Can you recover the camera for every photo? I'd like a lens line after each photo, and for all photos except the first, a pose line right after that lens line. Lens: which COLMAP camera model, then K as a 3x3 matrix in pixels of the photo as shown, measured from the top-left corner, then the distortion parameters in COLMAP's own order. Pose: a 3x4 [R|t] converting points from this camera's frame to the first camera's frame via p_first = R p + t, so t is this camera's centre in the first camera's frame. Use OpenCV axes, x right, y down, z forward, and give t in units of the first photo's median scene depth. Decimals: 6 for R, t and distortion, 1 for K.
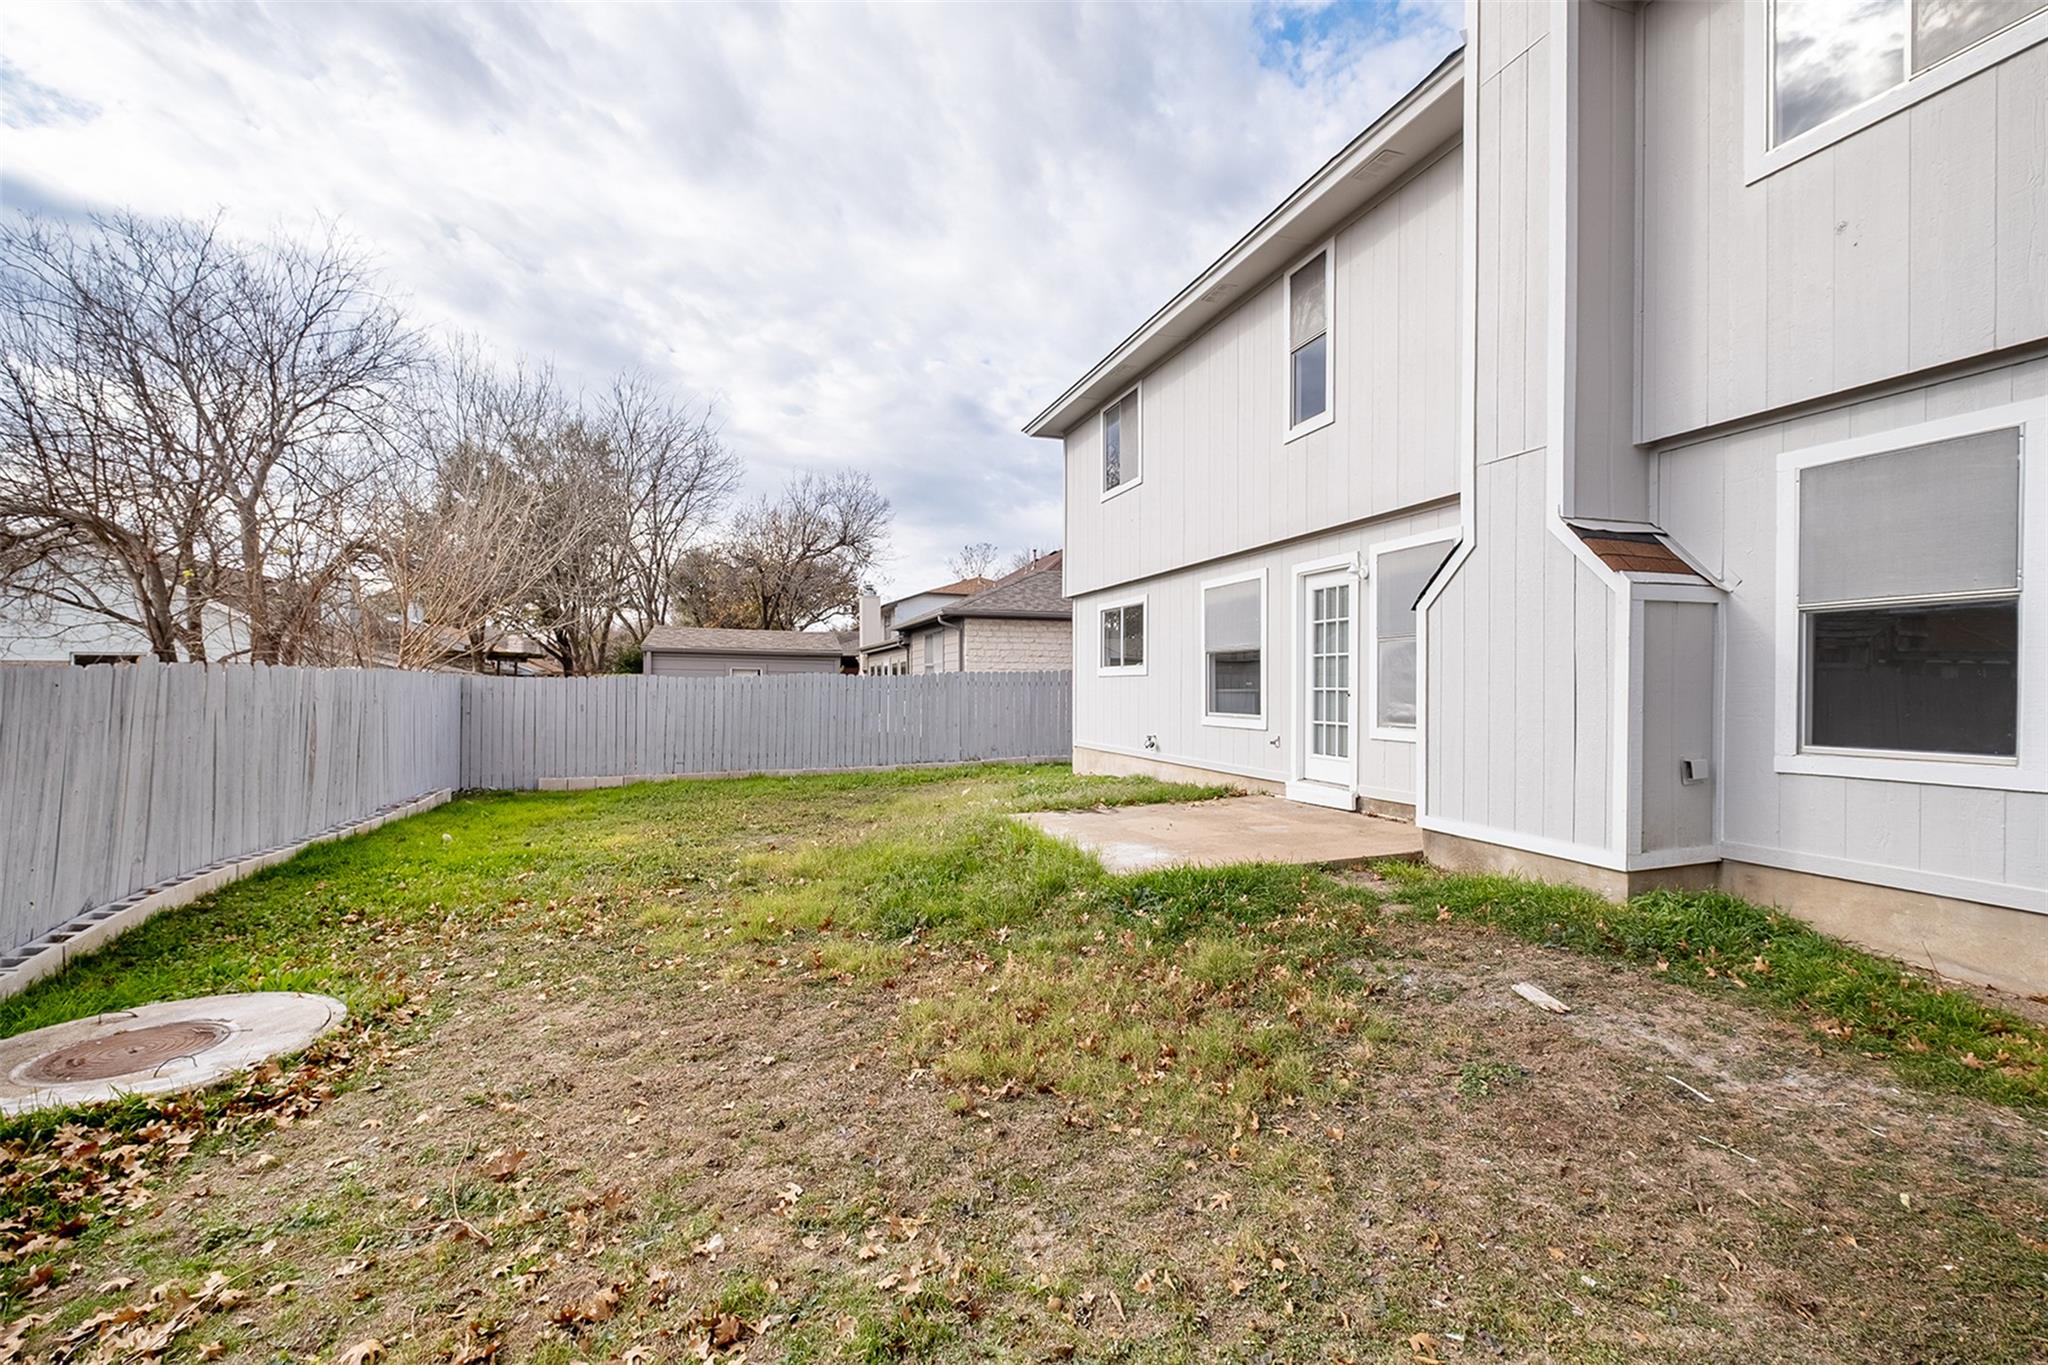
lens RADIAL K [[890.9, 0, 1027.7], [0, 890.9, 671.5], [0, 0, 1]] dist [0.000996, -0.005069]
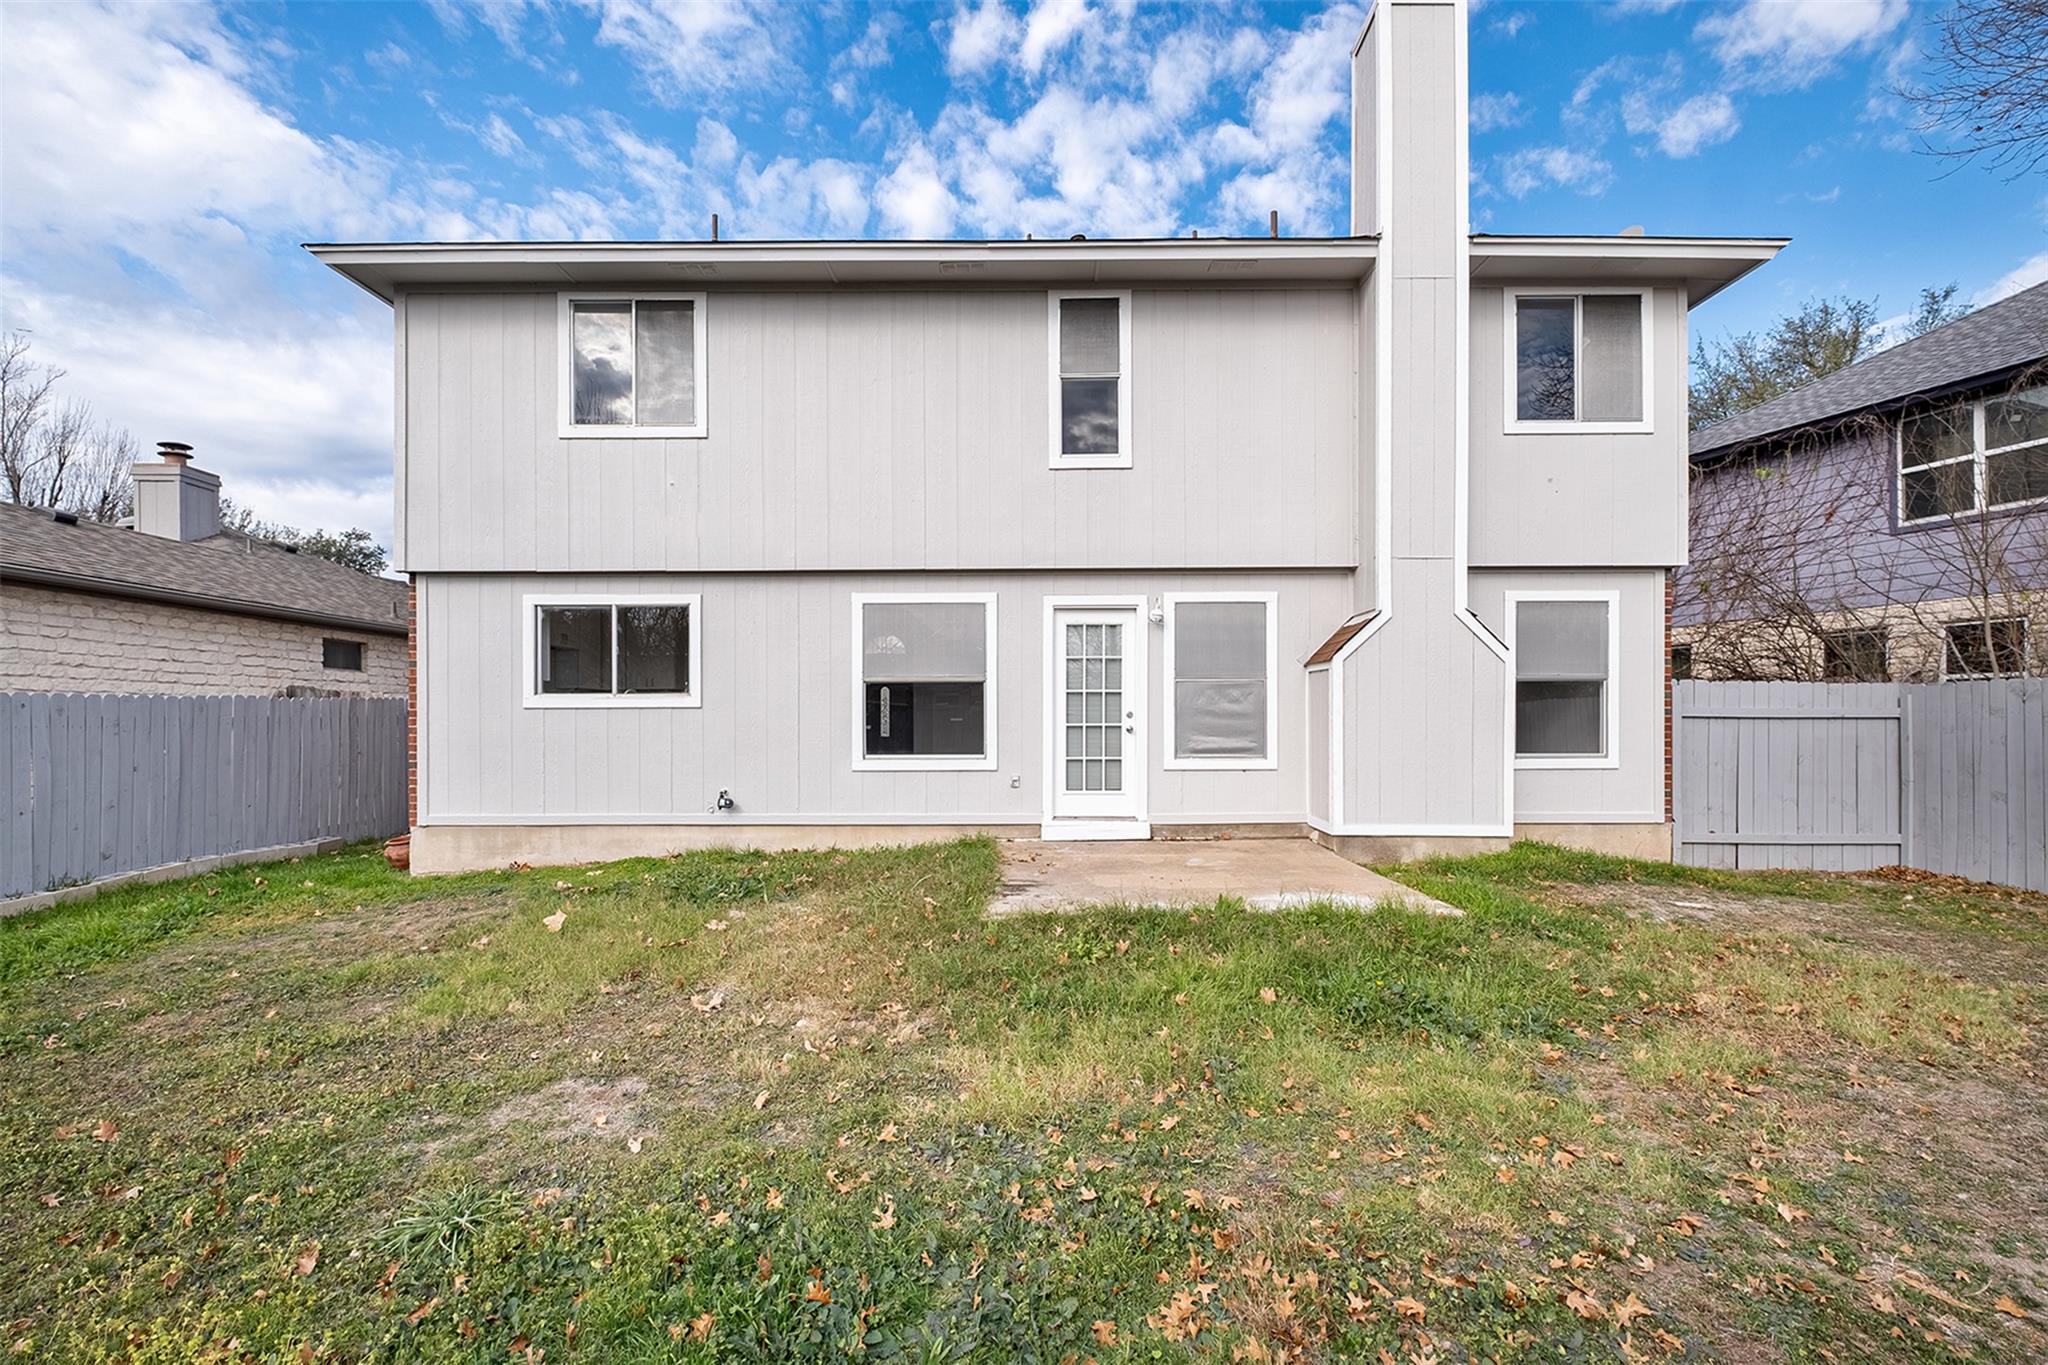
lens RADIAL K [[893.7, 0, 1023.9], [0, 893.7, 705.2], [0, 0, 1]] dist [-0.000016, -0.000017]
pose [[0.329006, 0.015080, 0.944207, -0.623133], [-0.011646, 0.999861, -0.011911, 0.009611], [-0.944256, -0.007078, 0.329136, 0.706542]]
